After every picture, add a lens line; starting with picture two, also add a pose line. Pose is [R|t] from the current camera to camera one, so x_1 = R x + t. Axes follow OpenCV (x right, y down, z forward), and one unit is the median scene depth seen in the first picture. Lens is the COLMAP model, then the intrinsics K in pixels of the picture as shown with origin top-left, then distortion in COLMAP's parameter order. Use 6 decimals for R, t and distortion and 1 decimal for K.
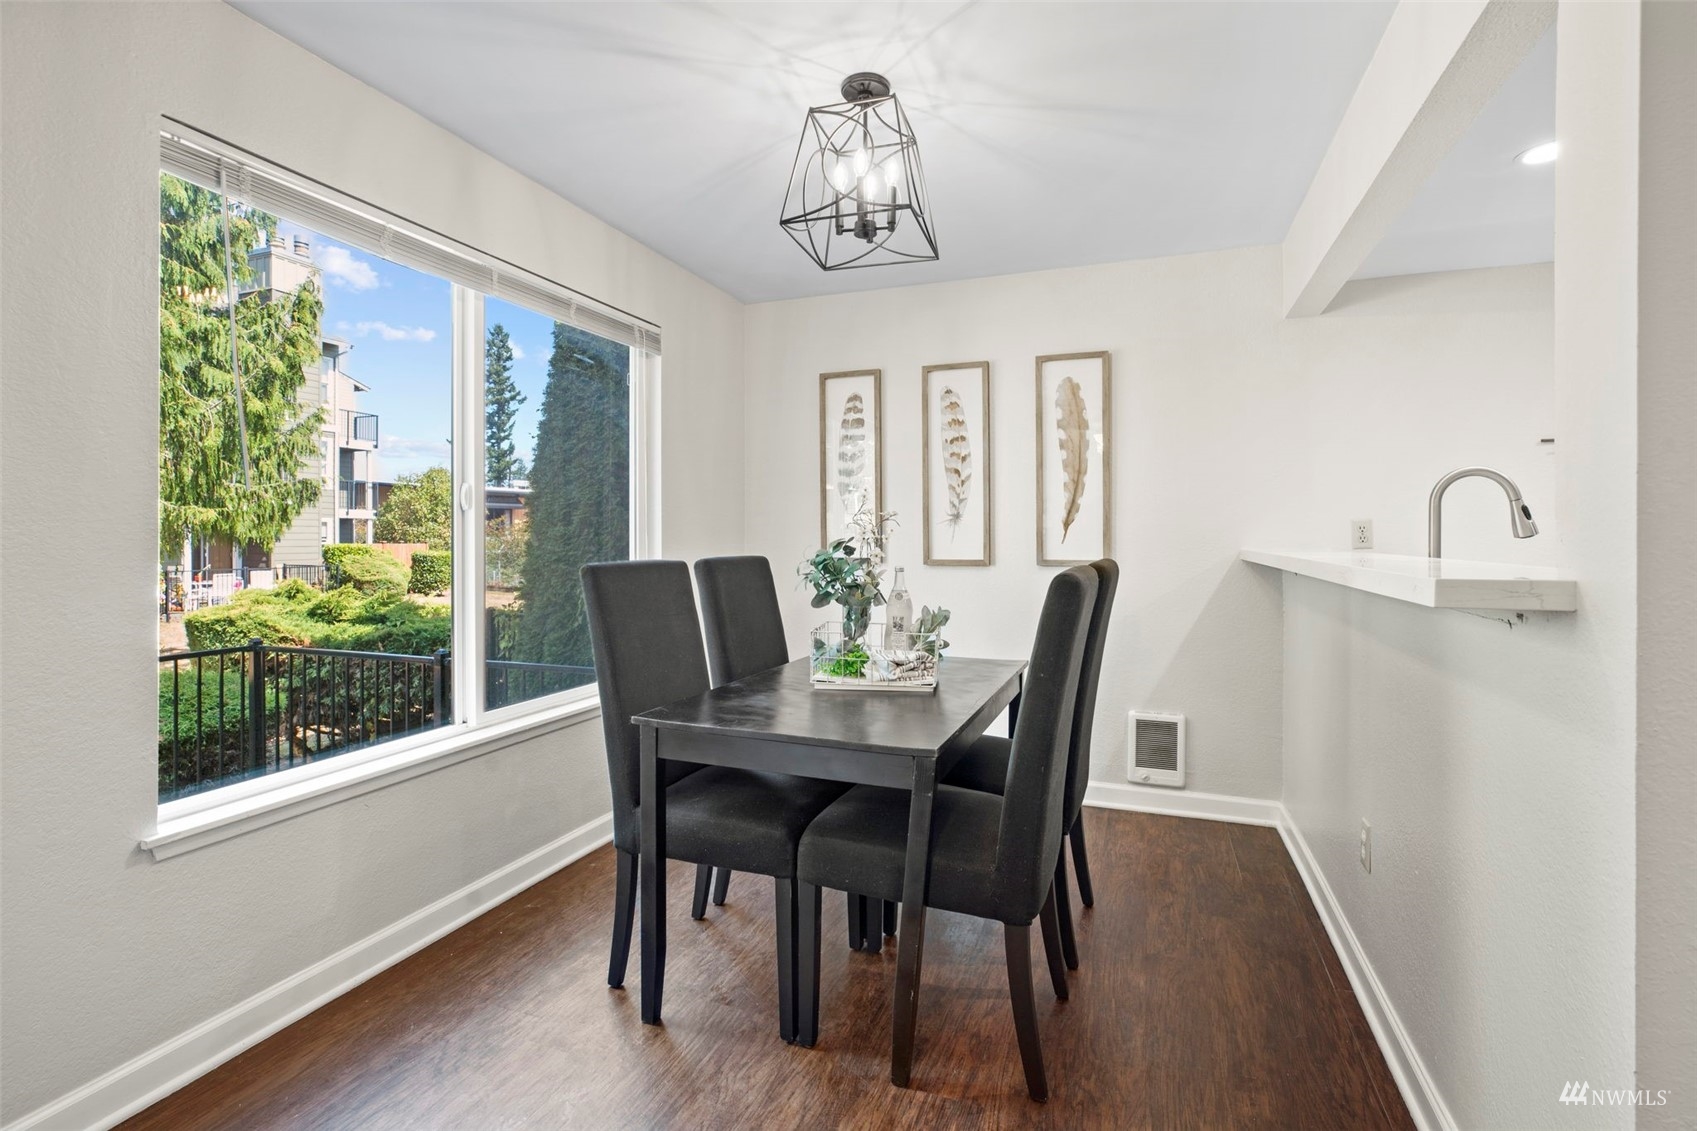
lens RADIAL K [[793.4, 0, 834.4], [0, 793.4, 549.5], [0, 0, 1]] dist [-0.026190, 0.015741]
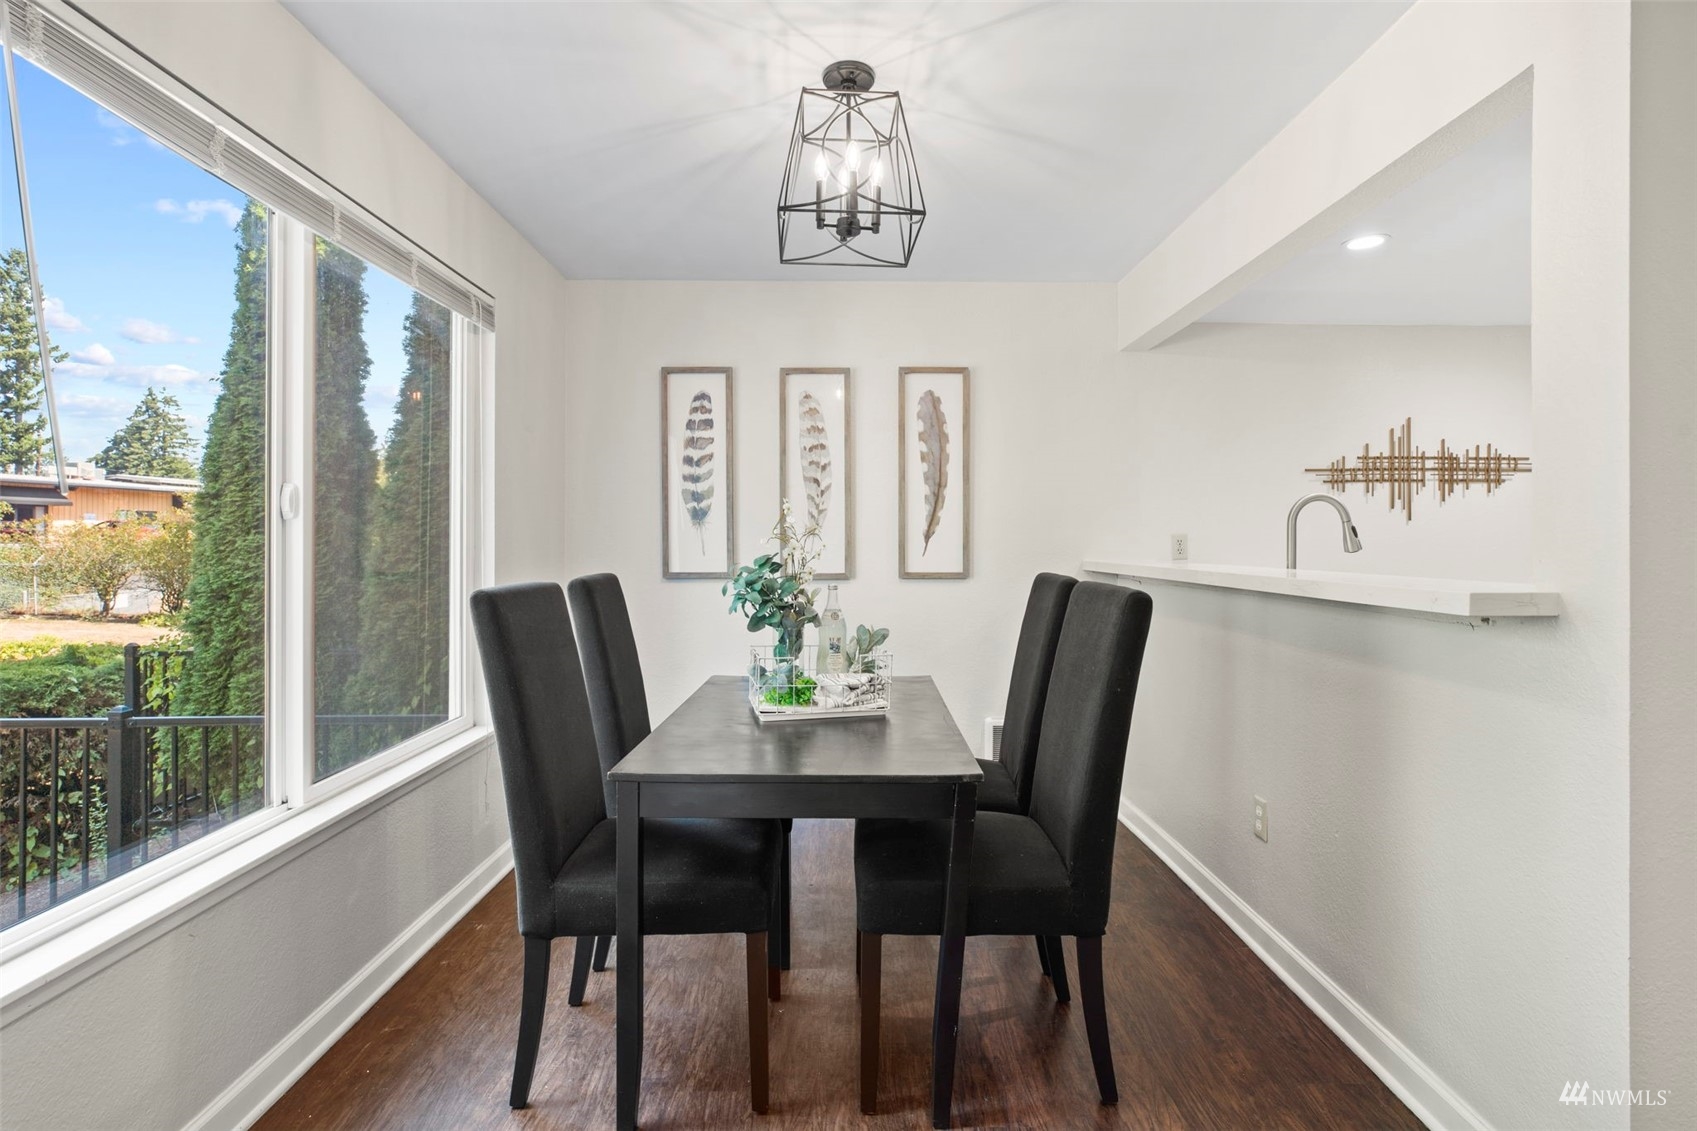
lens RADIAL K [[846.8, 0, 854.8], [0, 846.8, 551.4], [0, 0, 1]] dist [-0.026100, 0.016358]
pose [[0.927364, -0.004171, 0.374137, -0.197269], [0.006500, 0.999967, -0.004962, -0.008969], [-0.374103, 0.007034, 0.927360, 0.042291]]
